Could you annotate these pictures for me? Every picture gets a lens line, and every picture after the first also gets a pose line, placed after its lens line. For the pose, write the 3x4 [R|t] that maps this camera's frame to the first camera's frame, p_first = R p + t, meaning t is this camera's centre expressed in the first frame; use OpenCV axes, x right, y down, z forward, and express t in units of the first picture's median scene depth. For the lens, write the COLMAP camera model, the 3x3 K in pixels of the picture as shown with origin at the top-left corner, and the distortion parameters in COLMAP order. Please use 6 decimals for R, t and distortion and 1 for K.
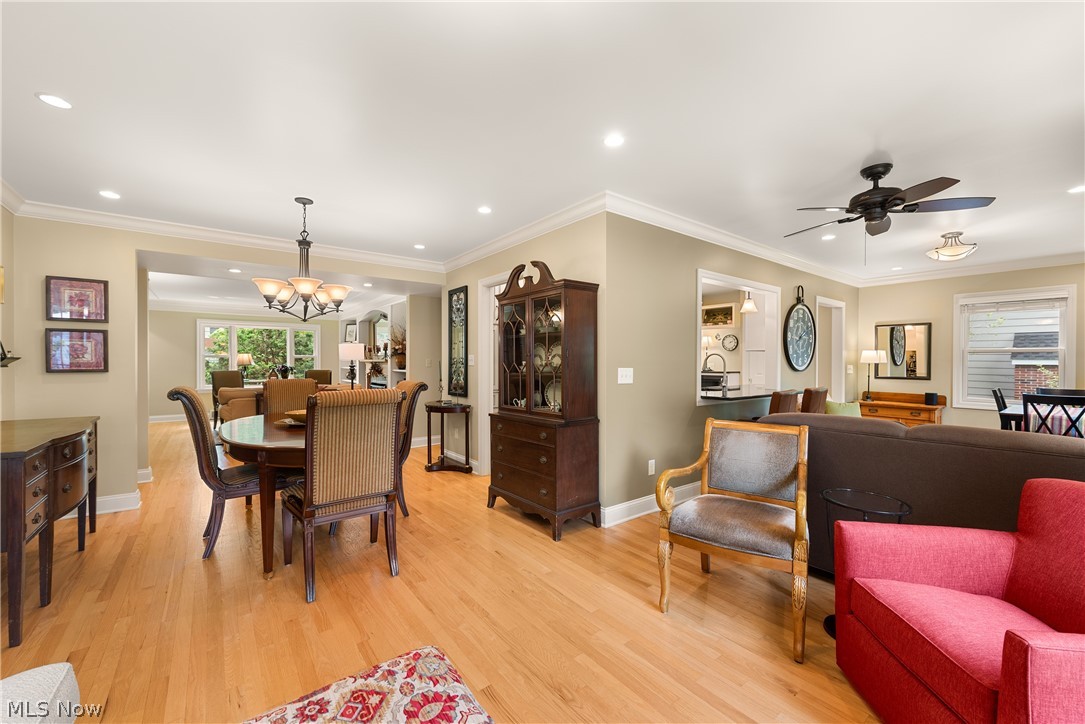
lens RADIAL K [[430.7, 0, 538.9], [0, 430.7, 361.5], [0, 0, 1]] dist [0.002706, -0.001001]
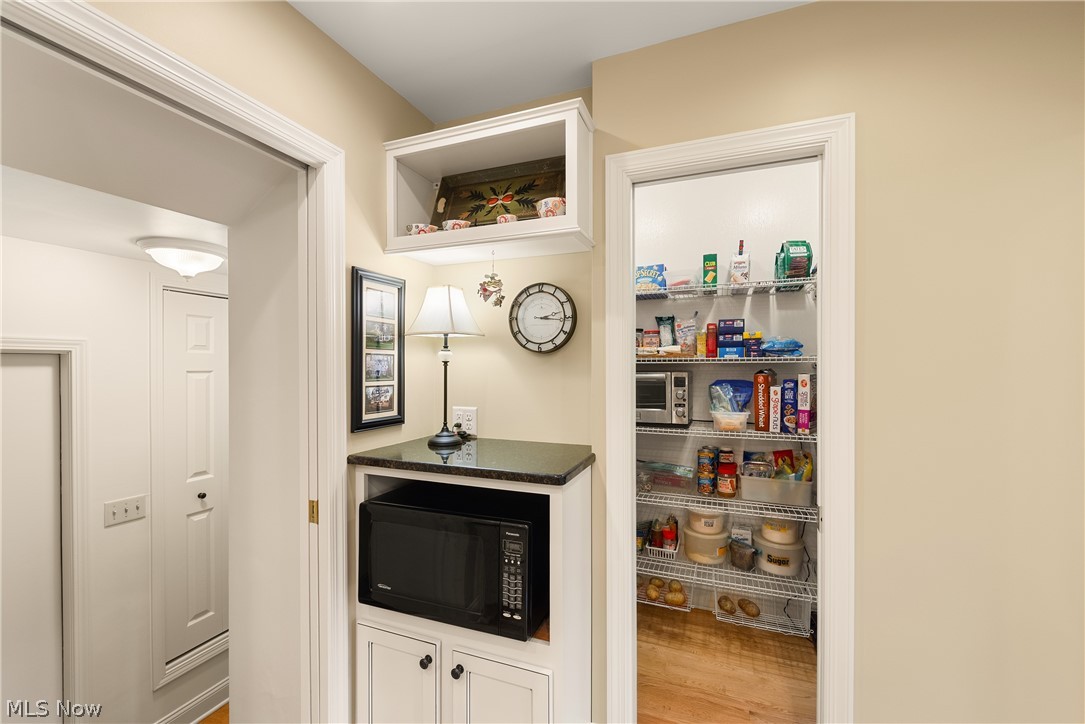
lens RADIAL K [[447.5, 0, 546.3], [0, 447.5, 365.5], [0, 0, 1]] dist [-0.000008, -0.000001]
pose [[0.857741, -0.001839, 0.514078, 0.325848], [0.001451, 0.999998, 0.001156, -0.019558], [-0.514080, -0.000246, 0.857742, 0.800315]]
